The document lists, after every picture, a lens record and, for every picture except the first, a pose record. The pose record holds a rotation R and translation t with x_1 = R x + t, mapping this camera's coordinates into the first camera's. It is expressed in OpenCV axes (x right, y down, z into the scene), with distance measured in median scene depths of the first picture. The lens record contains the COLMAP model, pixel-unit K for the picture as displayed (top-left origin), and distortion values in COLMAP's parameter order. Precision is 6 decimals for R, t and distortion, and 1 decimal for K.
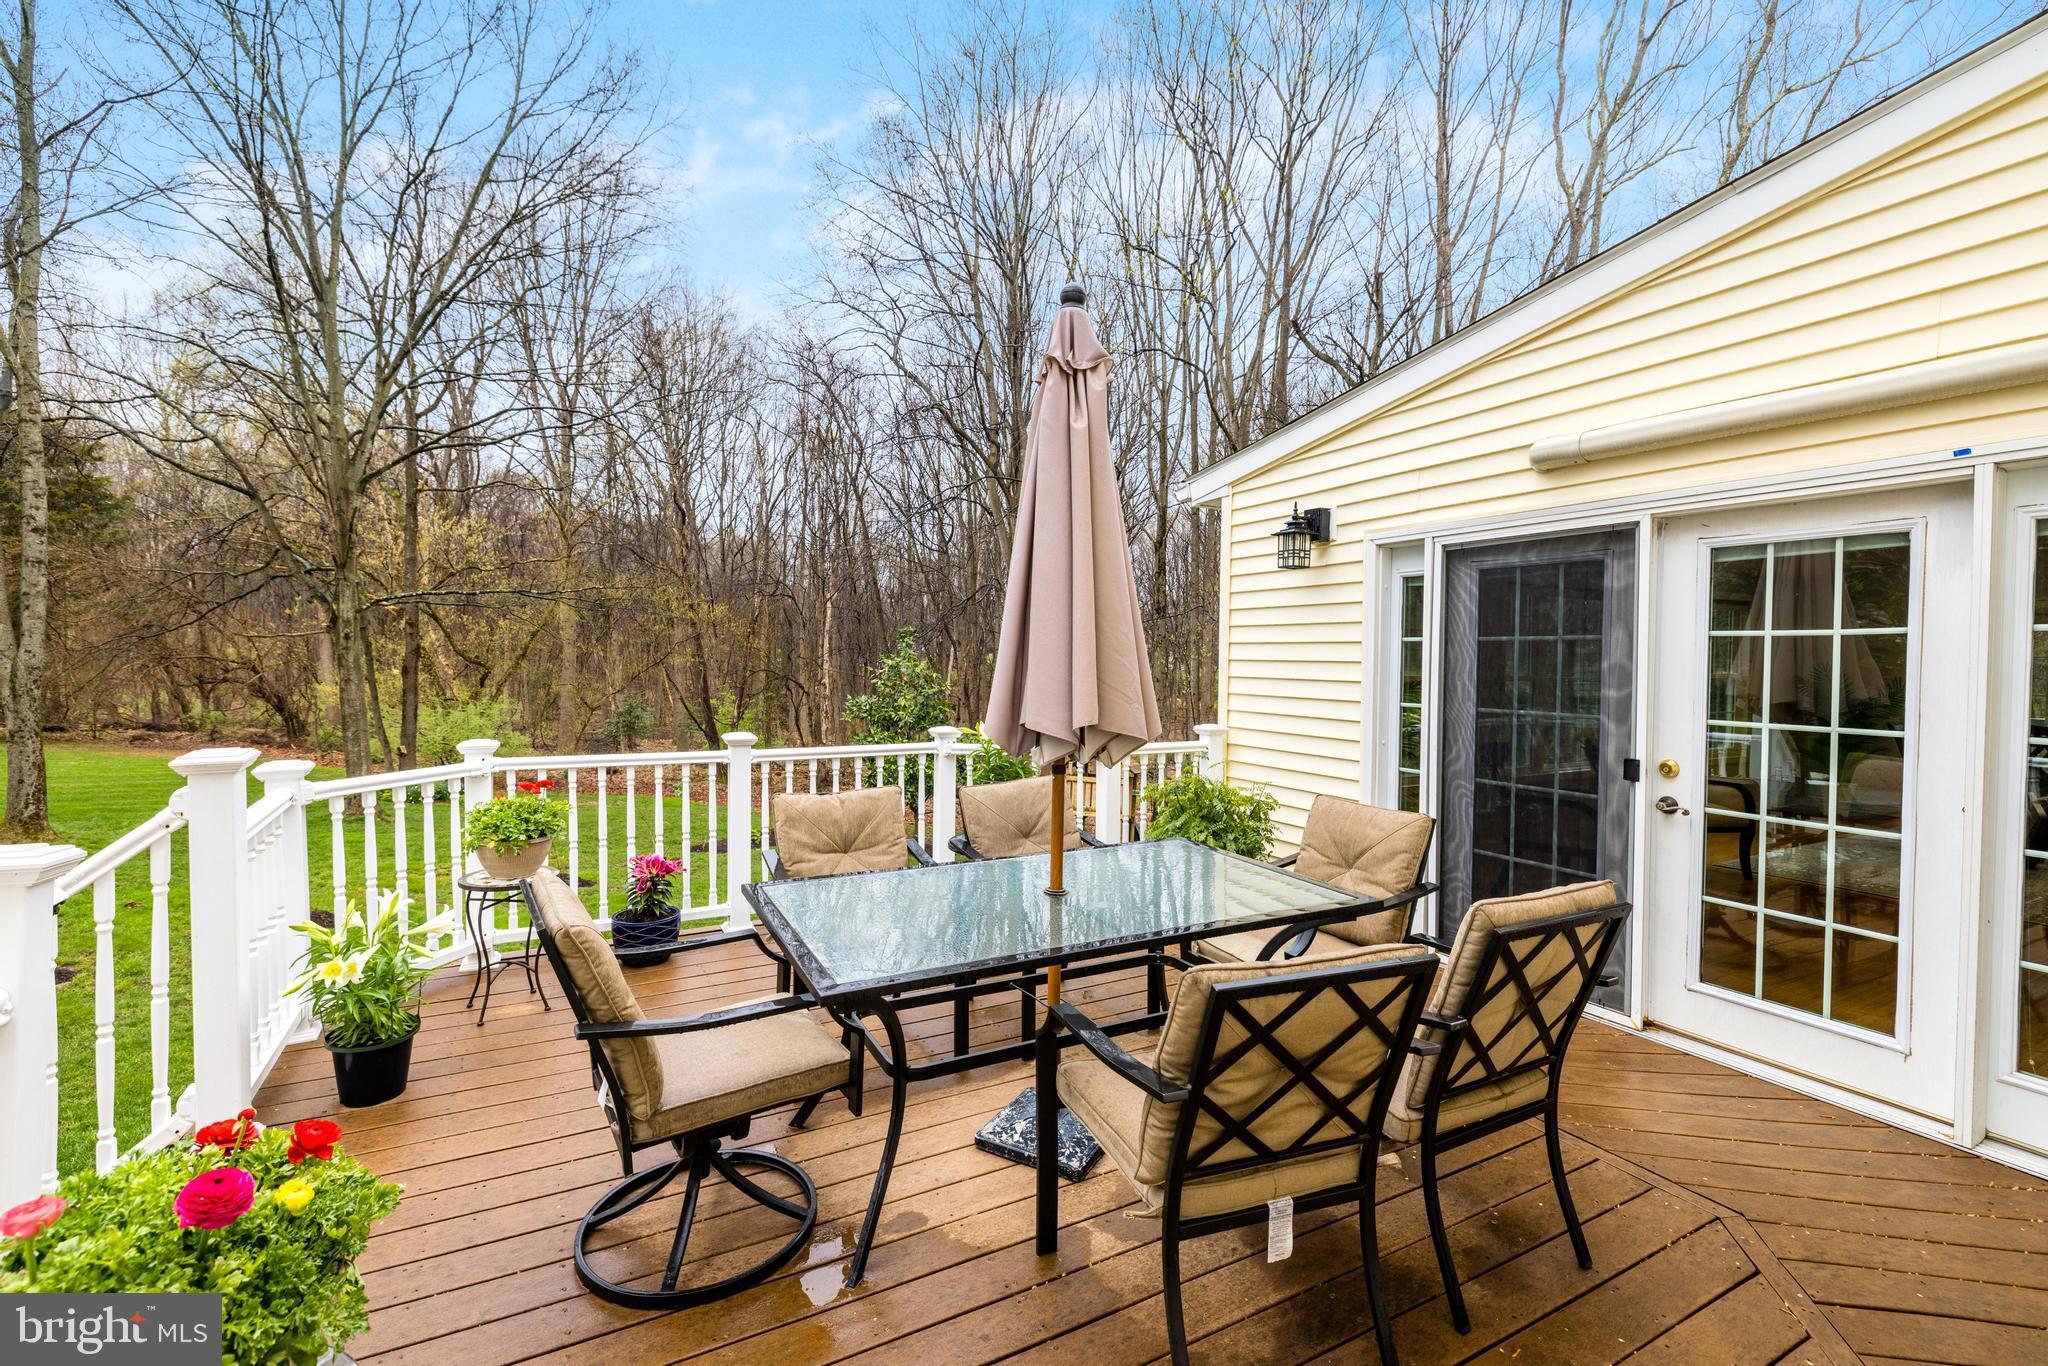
lens RADIAL K [[863.6, 0, 1028.0], [0, 863.6, 680.5], [0, 0, 1]] dist [-0.001442, -0.000249]
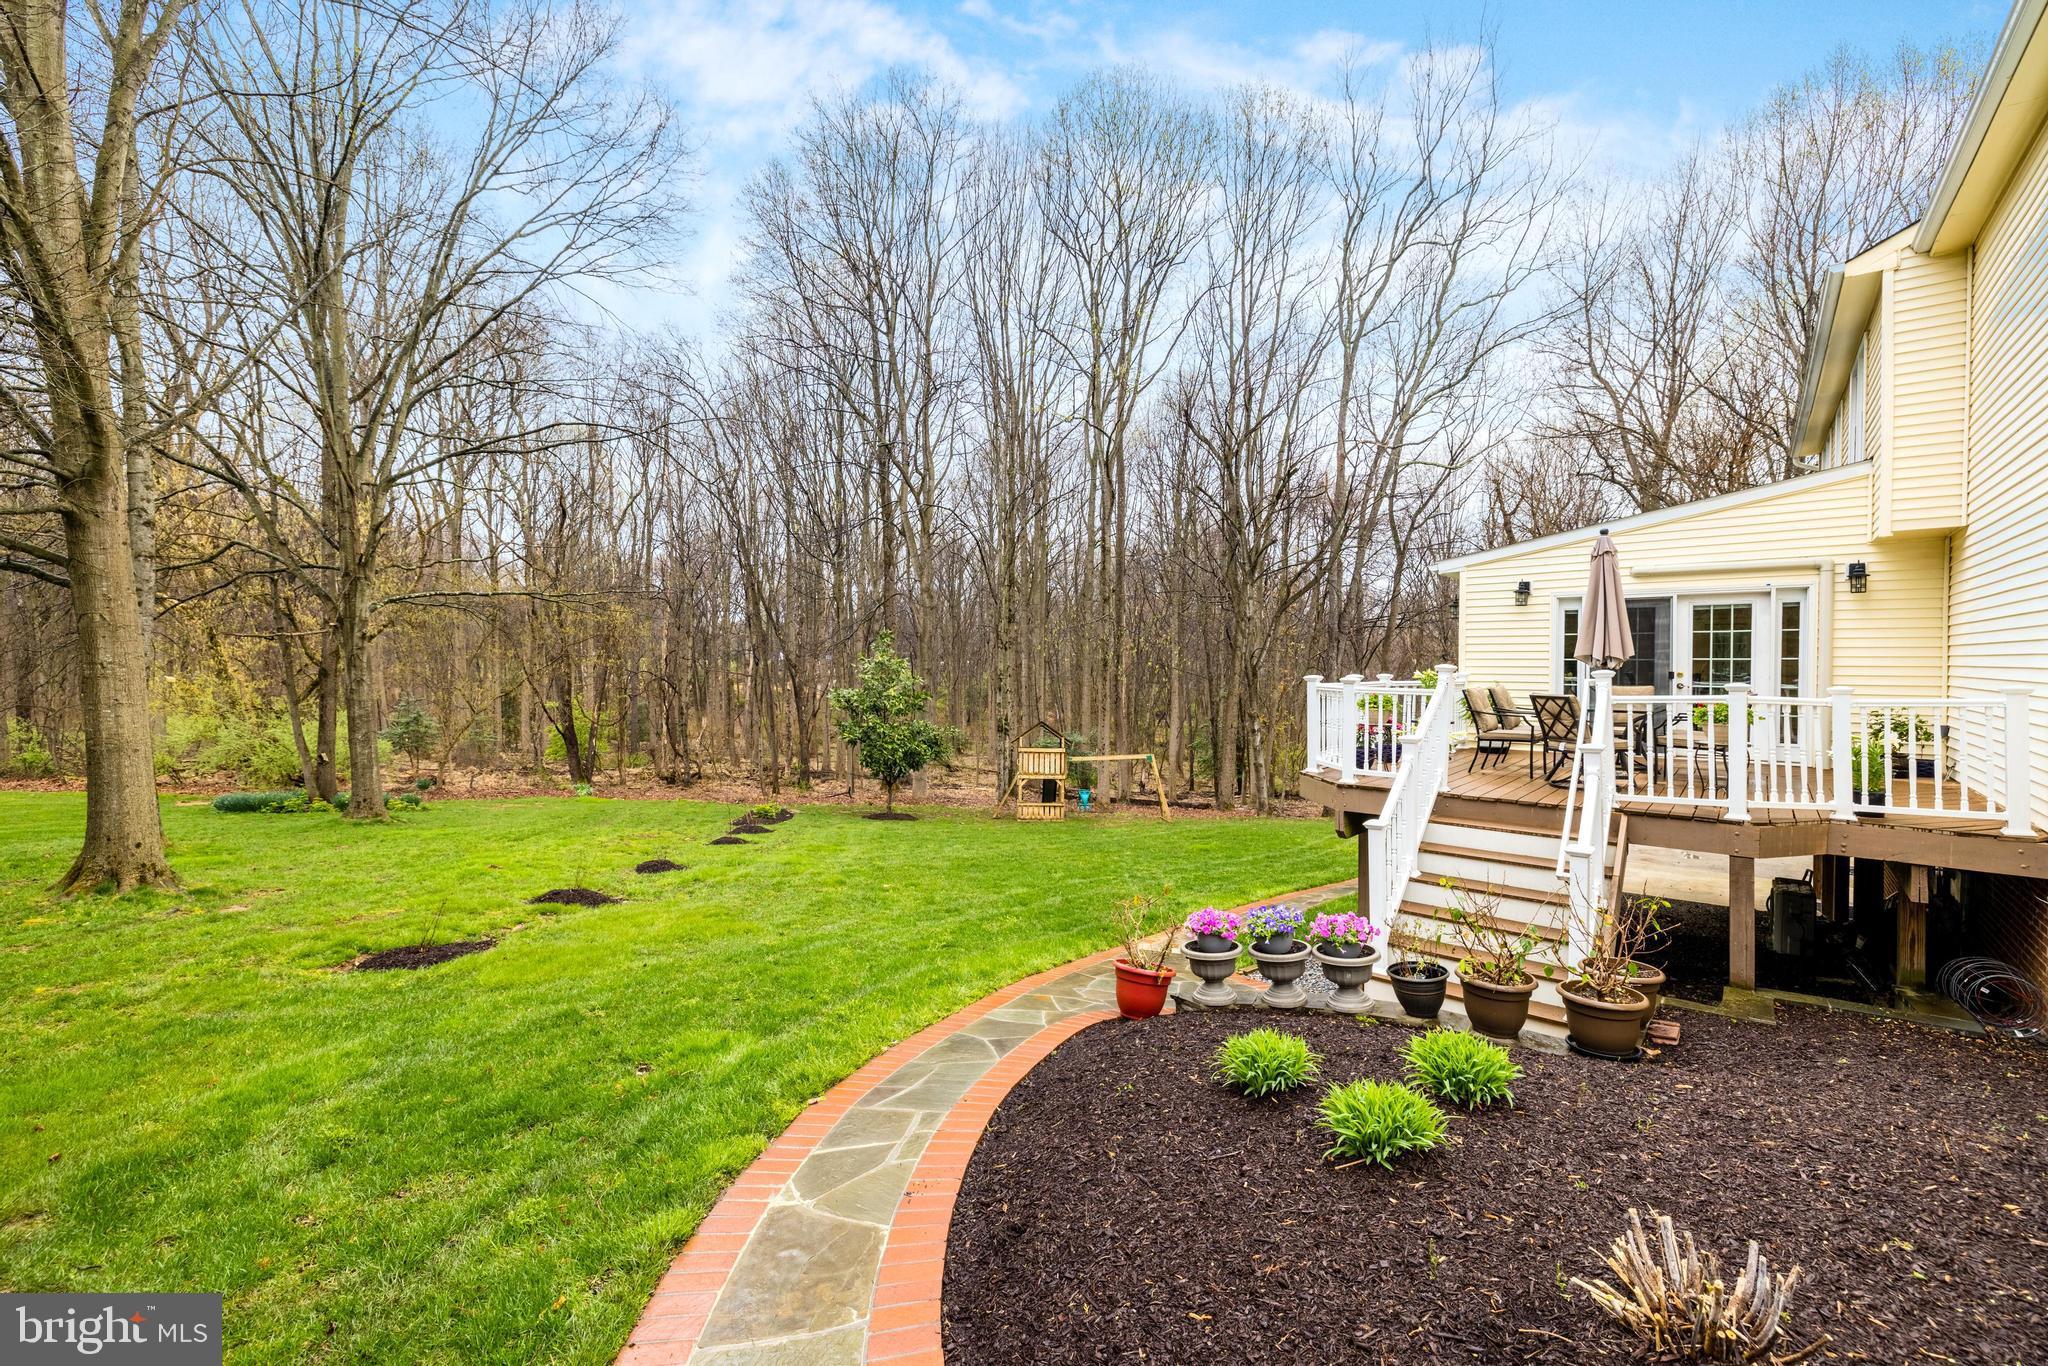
lens RADIAL K [[863.6, 0, 1034.4], [0, 863.6, 674.1], [0, 0, 1]] dist [-0.001442, -0.000249]
pose [[0.931367, -0.012332, 0.363872, -2.547307], [0.018065, 0.999760, -0.012356, 0.094304], [-0.363633, 0.018081, 0.931367, -1.056969]]
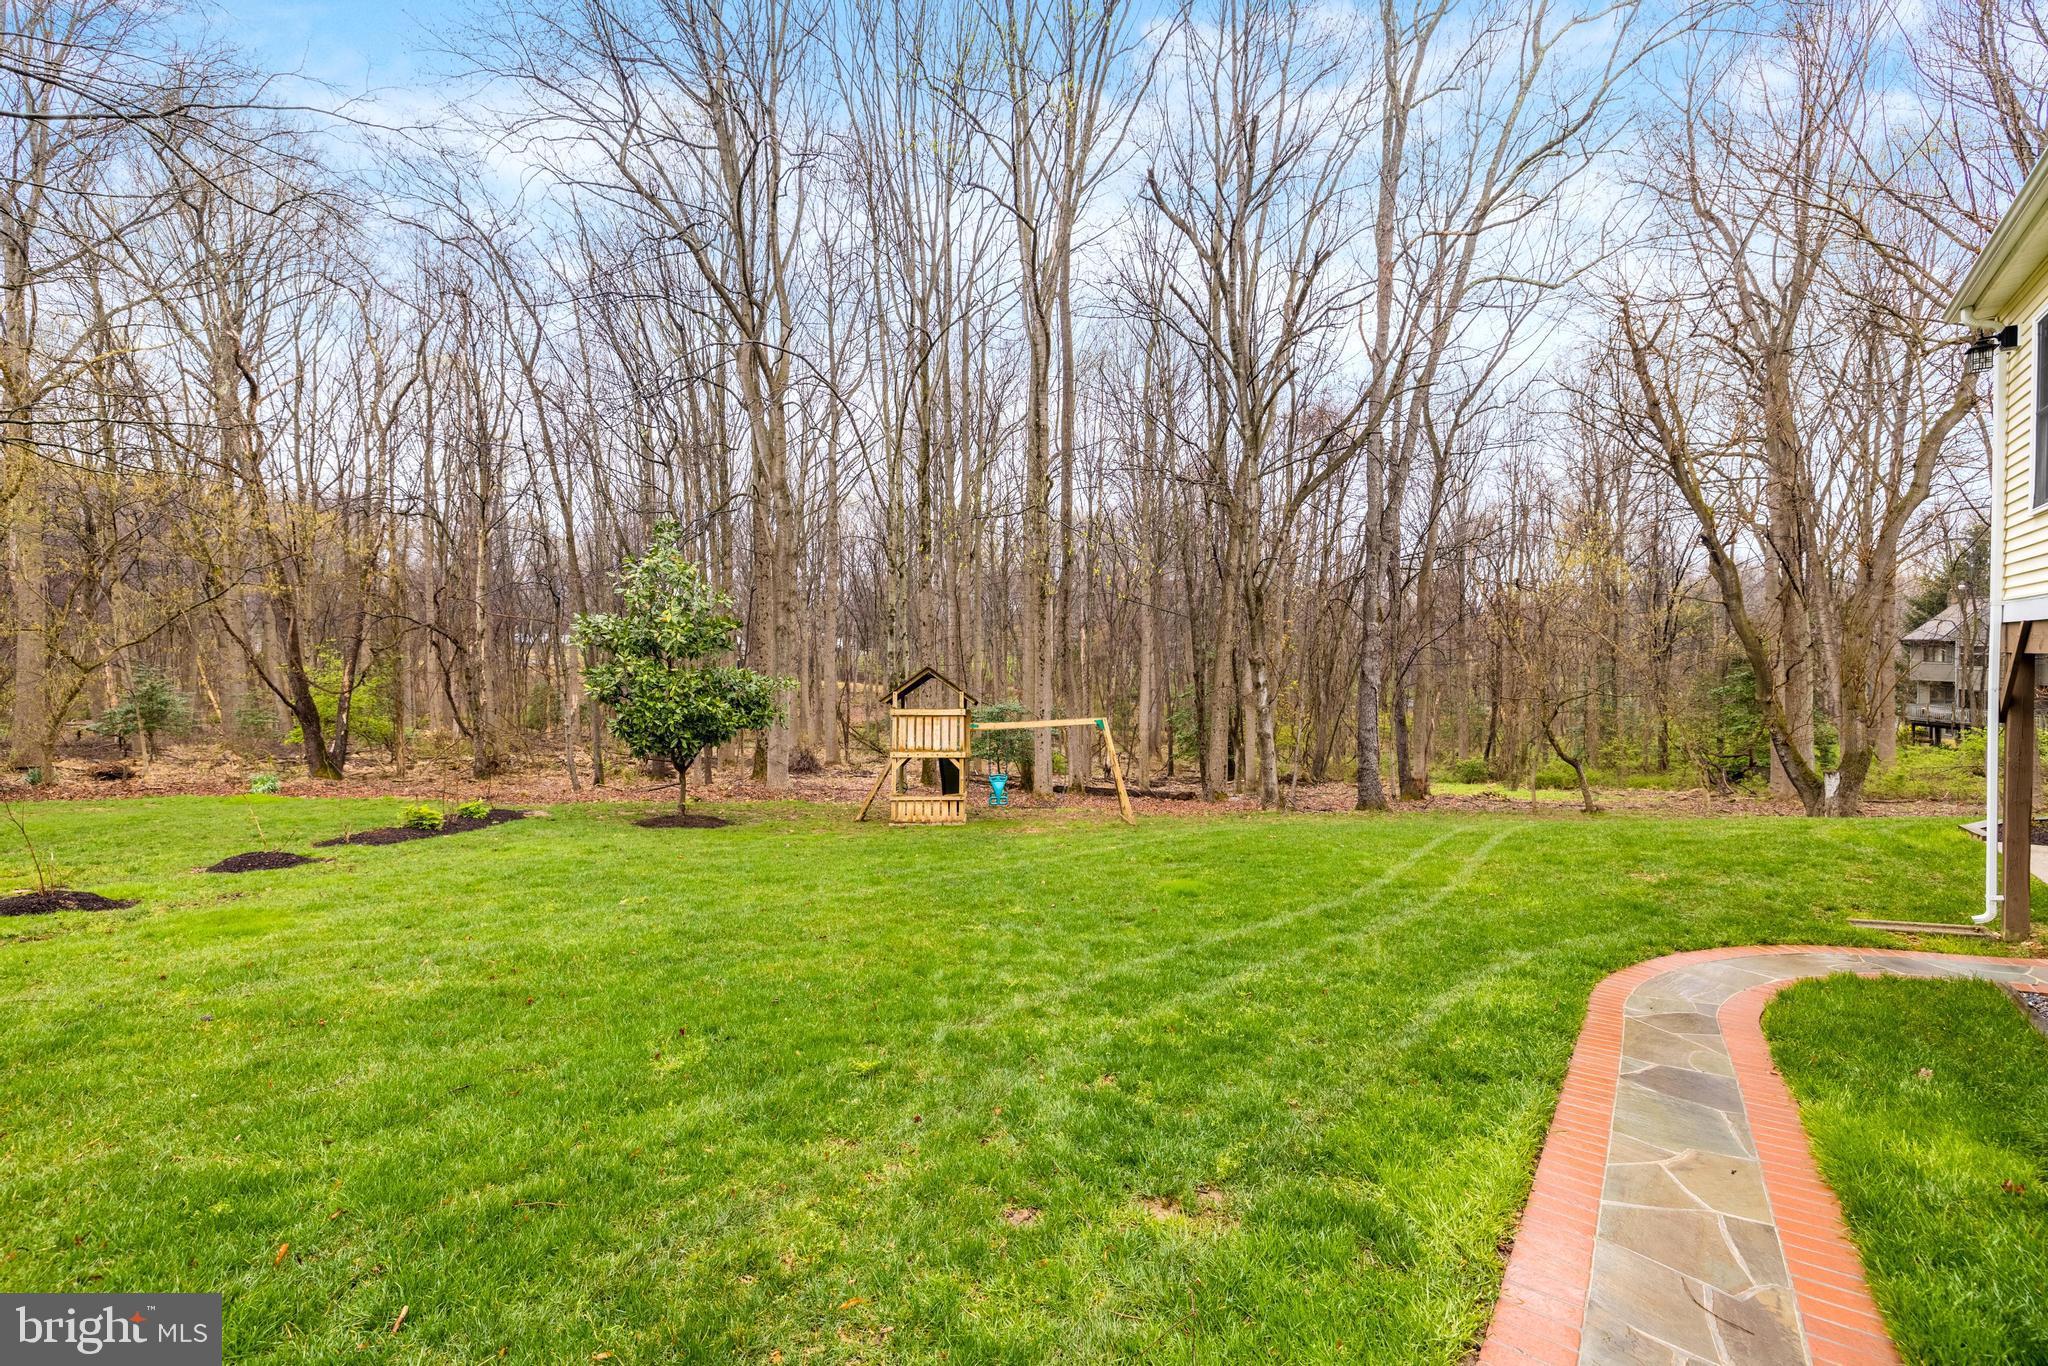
lens RADIAL K [[863.6, 0, 1001.7], [0, 863.6, 674.5], [0, 0, 1]] dist [-0.001442, -0.000249]
pose [[0.936168, -0.033579, 0.349945, -0.875739], [0.037045, 0.999308, -0.003214, 0.527596], [-0.349596, 0.015973, 0.936765, 1.587820]]
